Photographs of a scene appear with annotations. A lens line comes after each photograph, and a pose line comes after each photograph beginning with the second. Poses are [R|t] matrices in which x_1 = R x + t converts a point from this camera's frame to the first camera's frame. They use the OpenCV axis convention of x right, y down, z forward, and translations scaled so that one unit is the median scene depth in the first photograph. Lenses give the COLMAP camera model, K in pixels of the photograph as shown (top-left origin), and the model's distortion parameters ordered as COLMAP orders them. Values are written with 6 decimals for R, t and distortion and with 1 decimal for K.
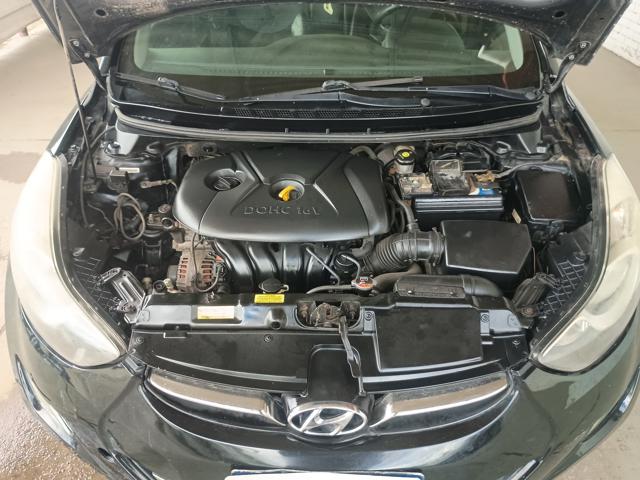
lens RADIAL K [[530.9, 0, 320.0], [0, 530.9, 240.0], [0, 0, 1]] dist [0.027123, -0.009987]
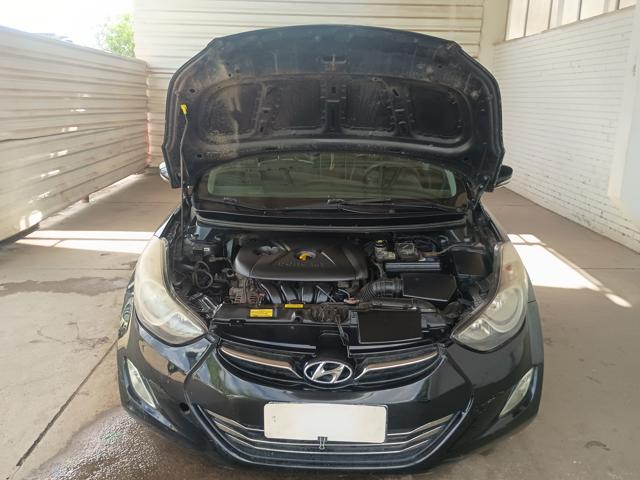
lens RADIAL K [[530.9, 0, 323.0], [0, 530.9, 243.3], [0, 0, 1]] dist [0.028853, 0.001410]
pose [[0.999912, 0.010496, -0.008142, 0.005463], [-0.012539, 0.948070, -0.317814, 0.356724], [0.004383, 0.317888, 0.948118, -0.500795]]
